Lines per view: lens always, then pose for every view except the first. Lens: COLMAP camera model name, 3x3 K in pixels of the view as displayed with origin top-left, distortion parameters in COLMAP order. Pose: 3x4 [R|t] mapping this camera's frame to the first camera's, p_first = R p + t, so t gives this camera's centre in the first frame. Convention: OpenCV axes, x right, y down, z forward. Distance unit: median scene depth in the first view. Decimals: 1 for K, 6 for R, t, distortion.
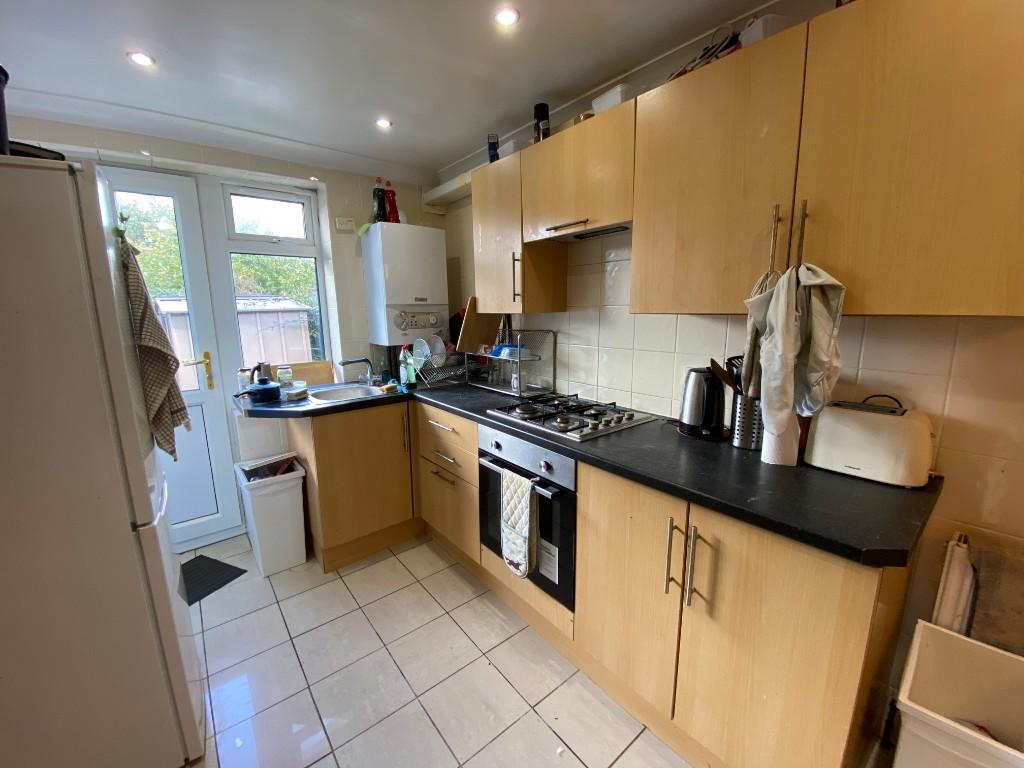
lens RADIAL K [[424.3, 0, 514.2], [0, 424.3, 386.6], [0, 0, 1]] dist [-0.001379, -0.000387]
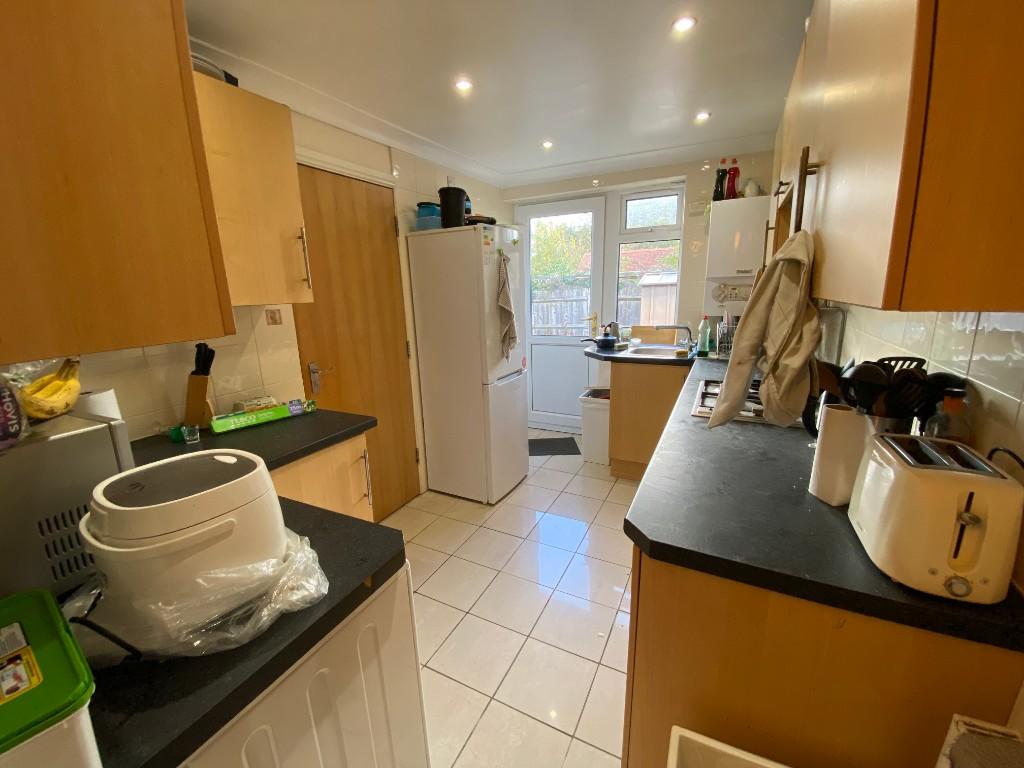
lens RADIAL K [[424.3, 0, 516.6], [0, 424.3, 386.2], [0, 0, 1]] dist [-0.001379, -0.000387]
pose [[0.417215, 0.202538, -0.885951, 0.569753], [-0.140765, 0.977487, 0.157175, -0.022958], [0.897840, 0.059135, 0.436333, 0.093823]]
